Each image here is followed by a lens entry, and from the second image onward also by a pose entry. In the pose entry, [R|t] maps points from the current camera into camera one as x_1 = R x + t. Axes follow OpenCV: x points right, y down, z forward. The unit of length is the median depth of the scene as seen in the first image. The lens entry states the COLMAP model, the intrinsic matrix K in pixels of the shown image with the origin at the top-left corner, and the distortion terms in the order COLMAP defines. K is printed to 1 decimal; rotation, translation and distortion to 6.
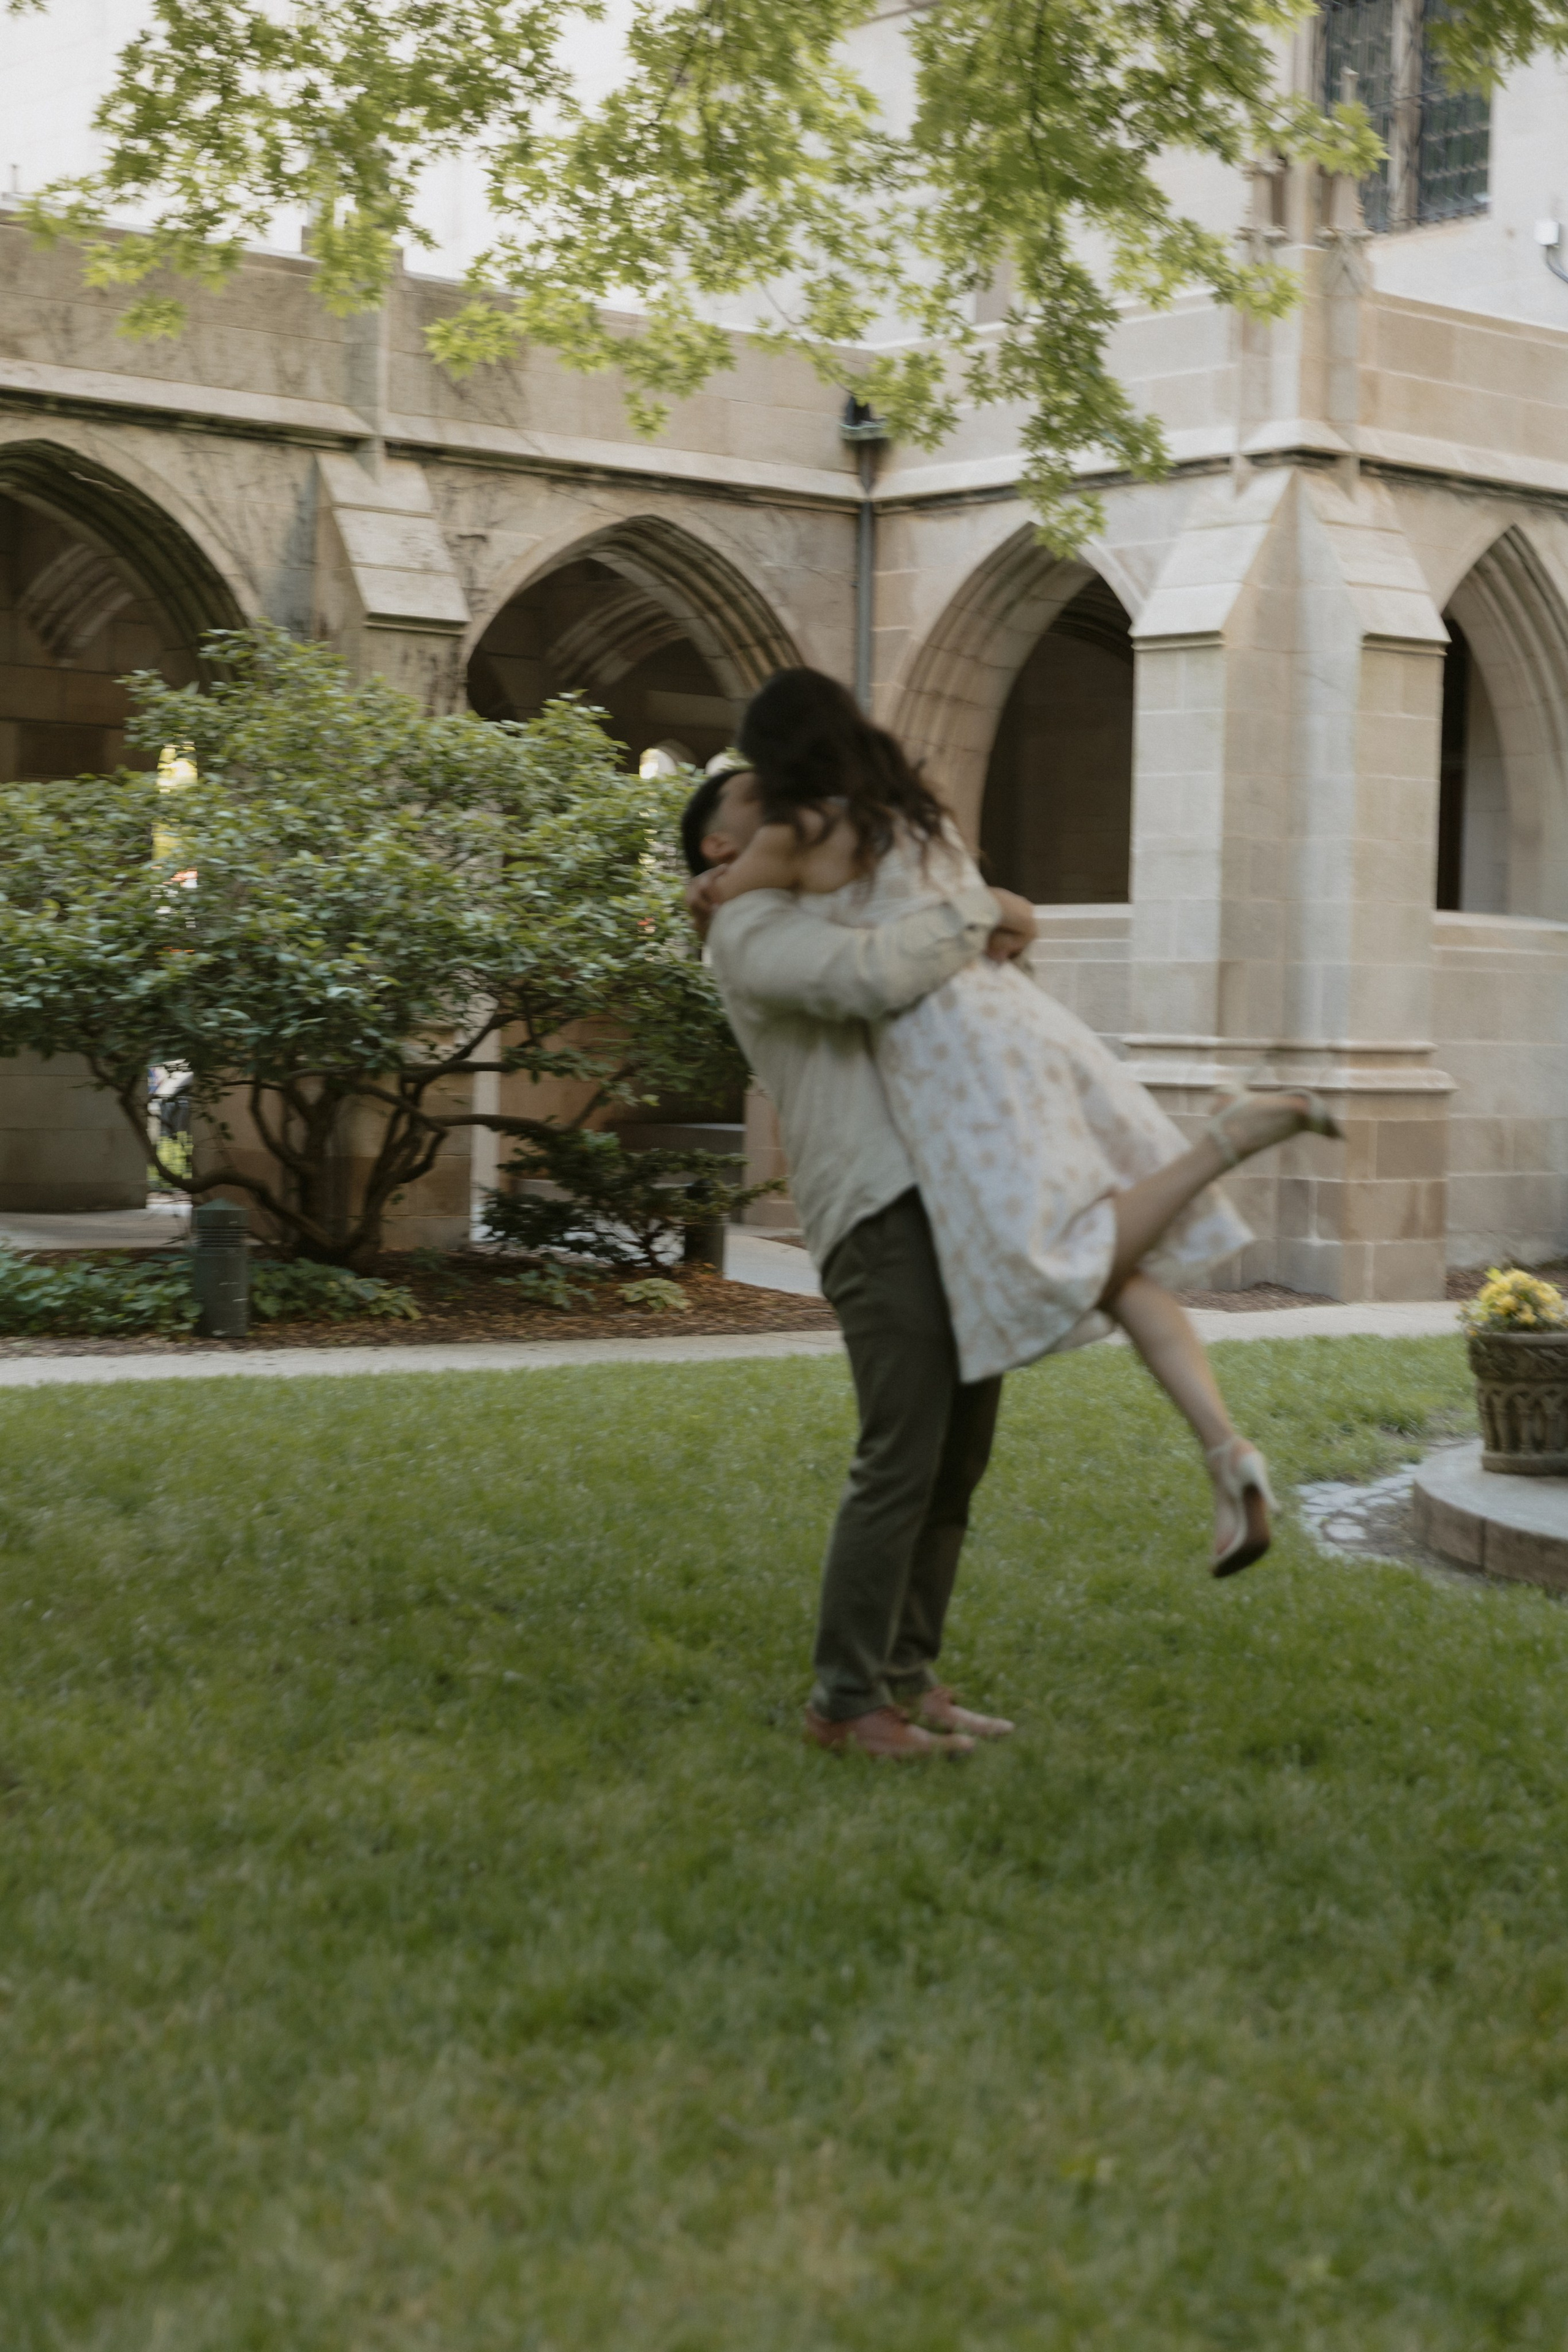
lens RADIAL K [[4112.7, 0, 805.1], [0, 4112.7, 1248.2], [0, 0, 1]] dist [-0.012752, 0.000000]
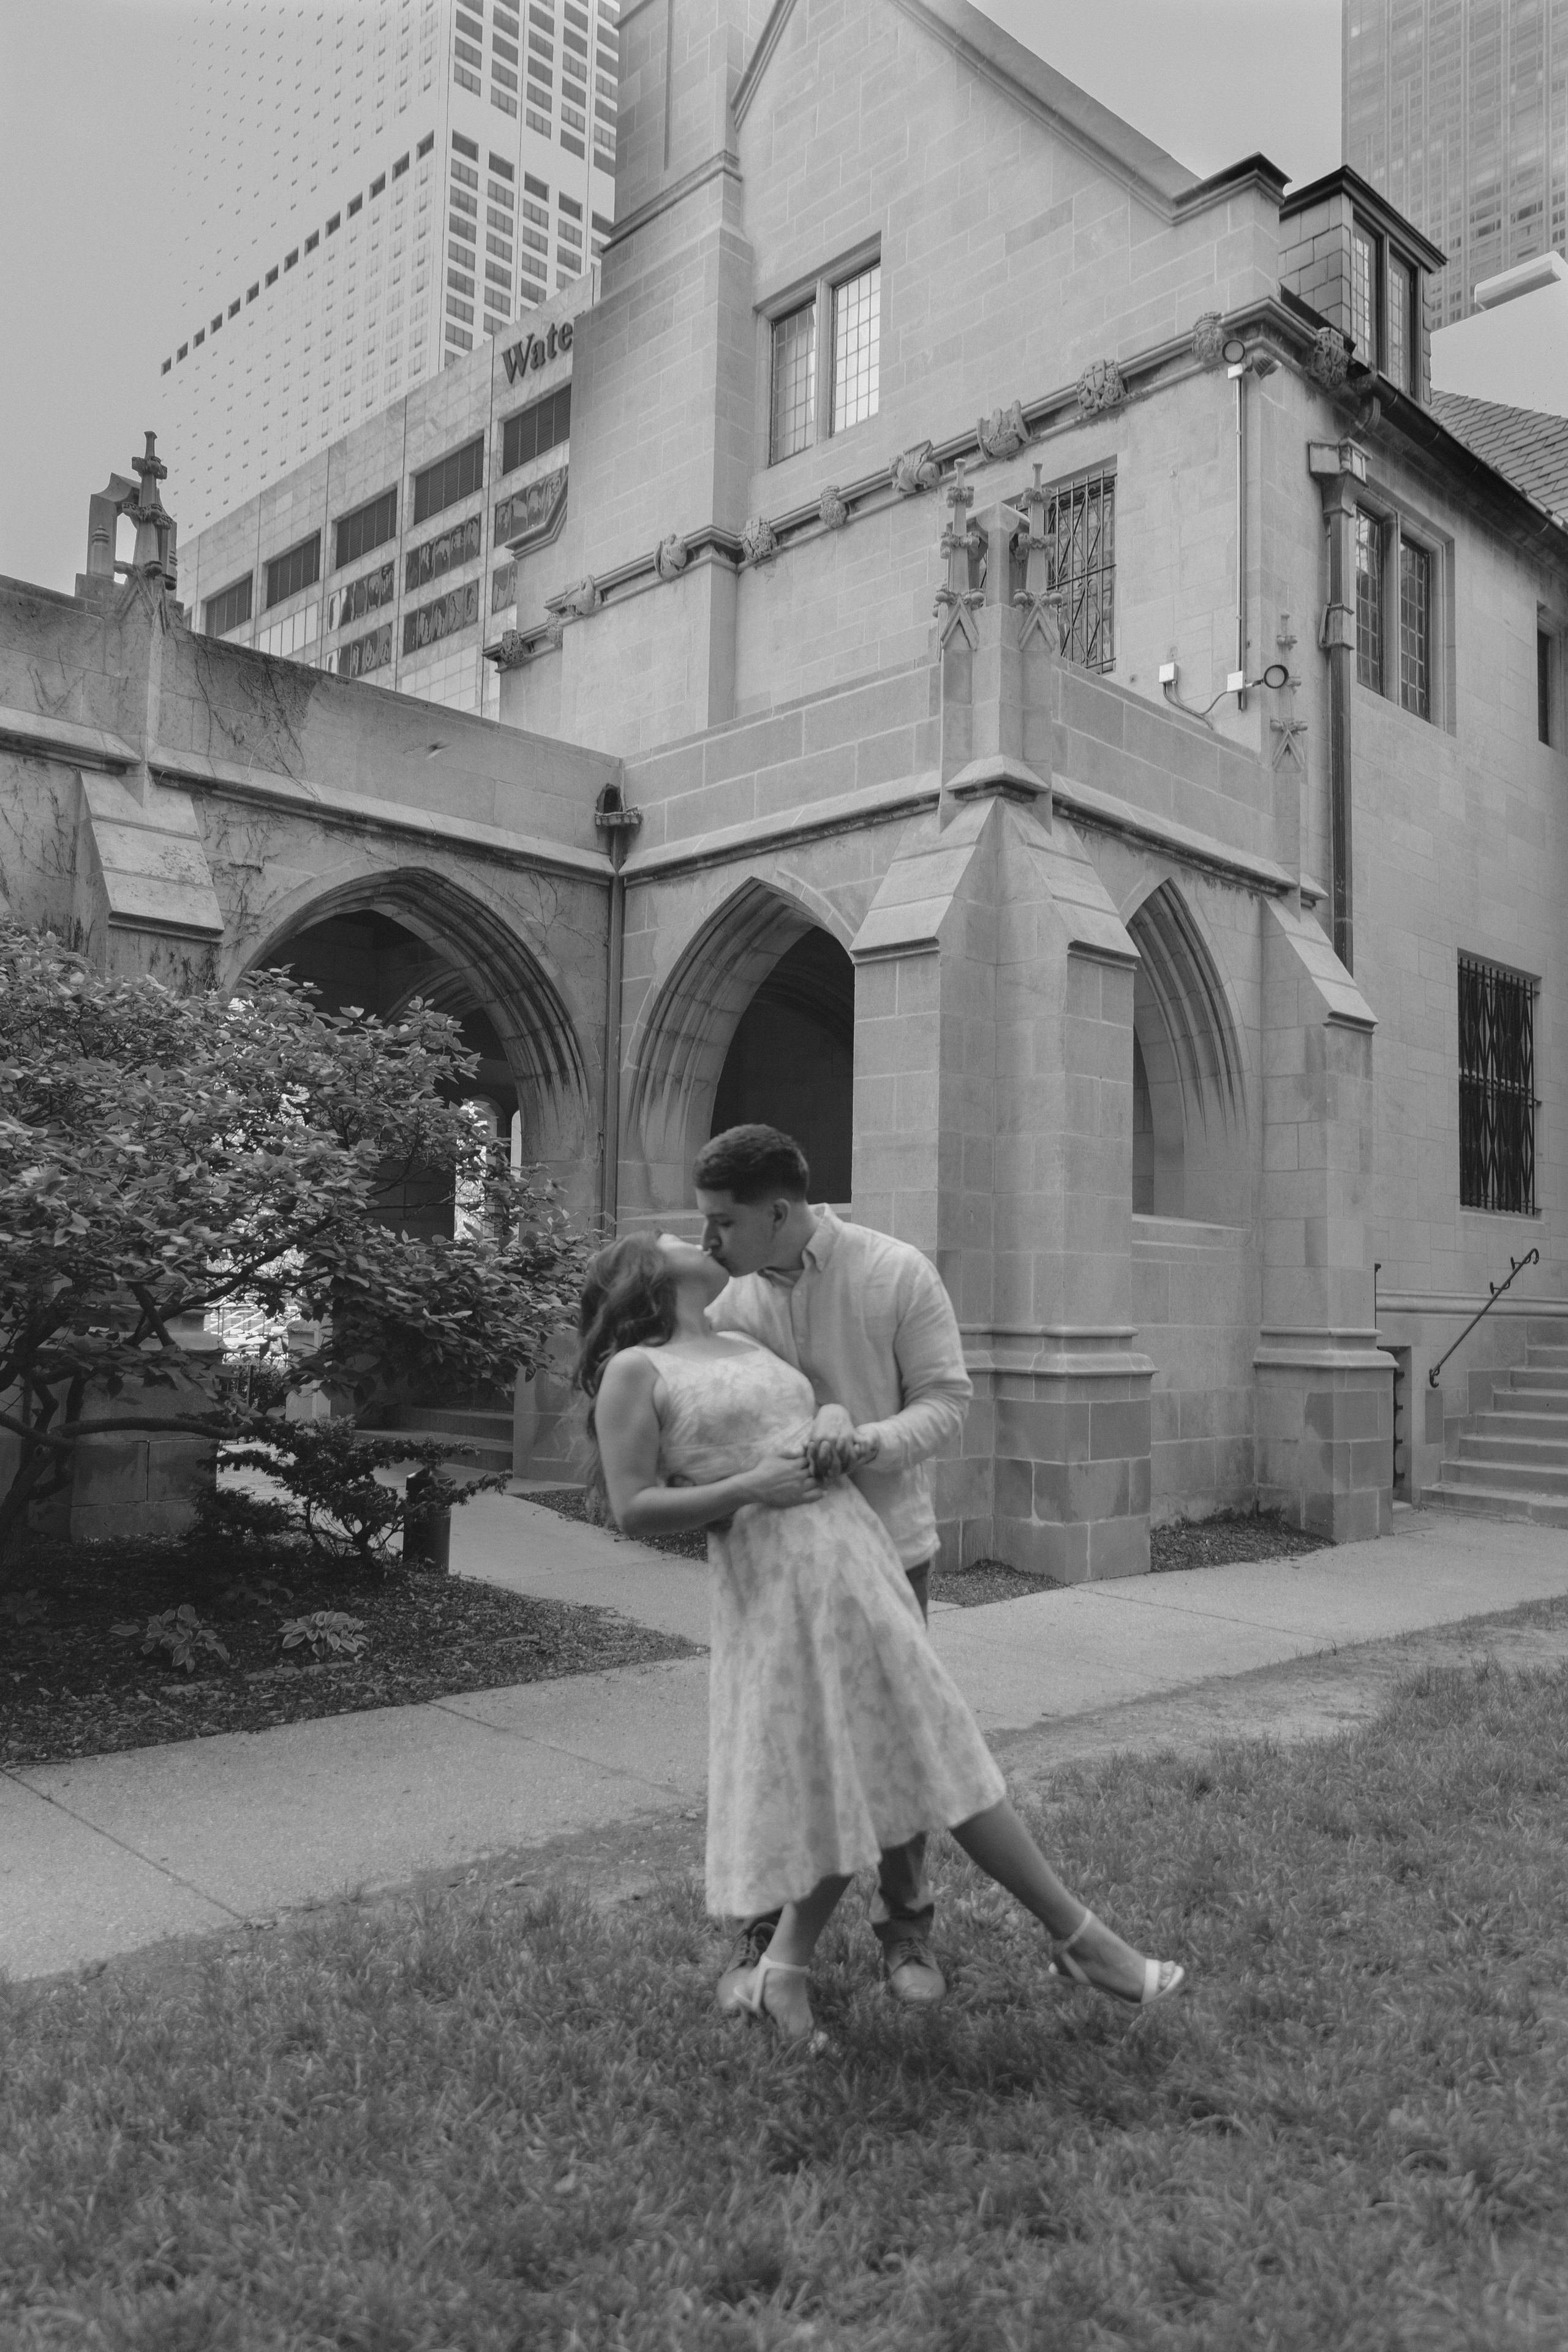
lens RADIAL K [[1733.0, 0, 781.3], [0, 1733.0, 1172.5], [0, 0, 1]] dist [0.009632, 0.008205]
pose [[0.996866, 0.004120, 0.079005, 0.026176], [0.006124, 0.991629, -0.128977, -0.032679], [-0.078875, 0.129056, 0.988495, 0.561415]]
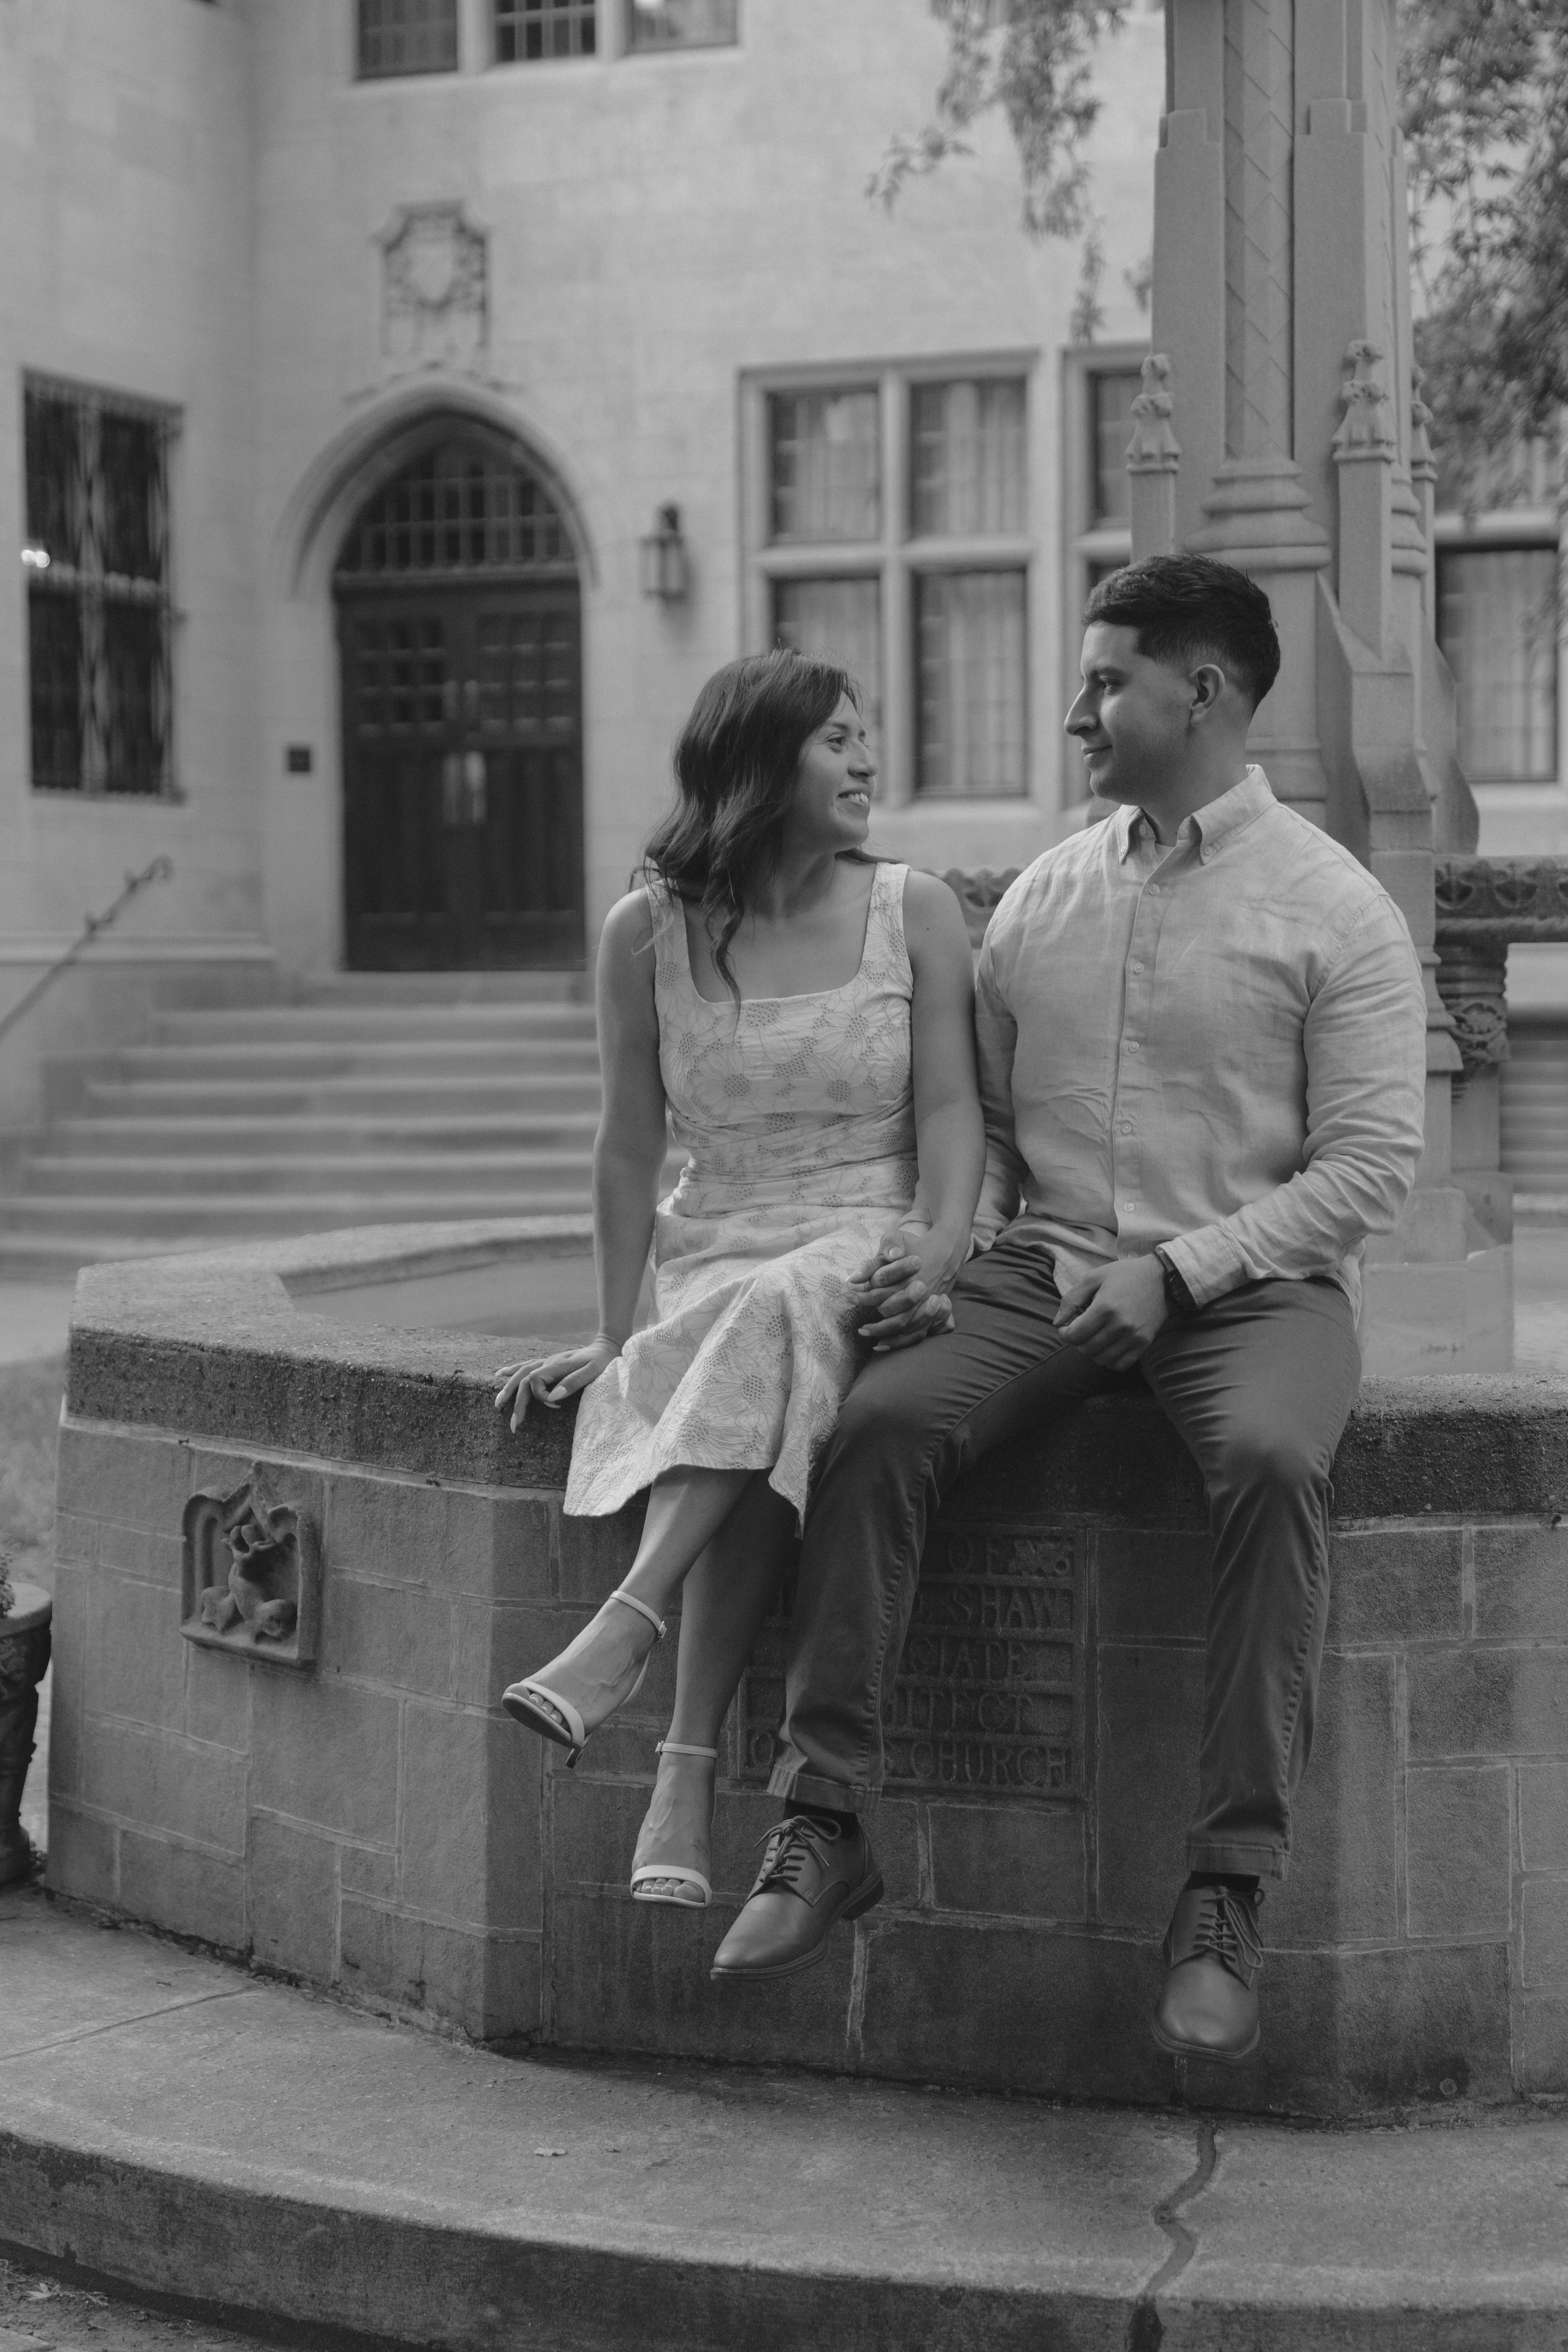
lens RADIAL K [[4112.7, 0, 873.6], [0, 4112.7, 1208.6], [0, 0, 1]] dist [-0.012752, 0.000000]
pose [[0.862596, -0.061338, 0.502161, 0.017023], [0.056751, 0.998089, 0.024431, -0.019071], [-0.502700, 0.007424, 0.864429, 0.271060]]
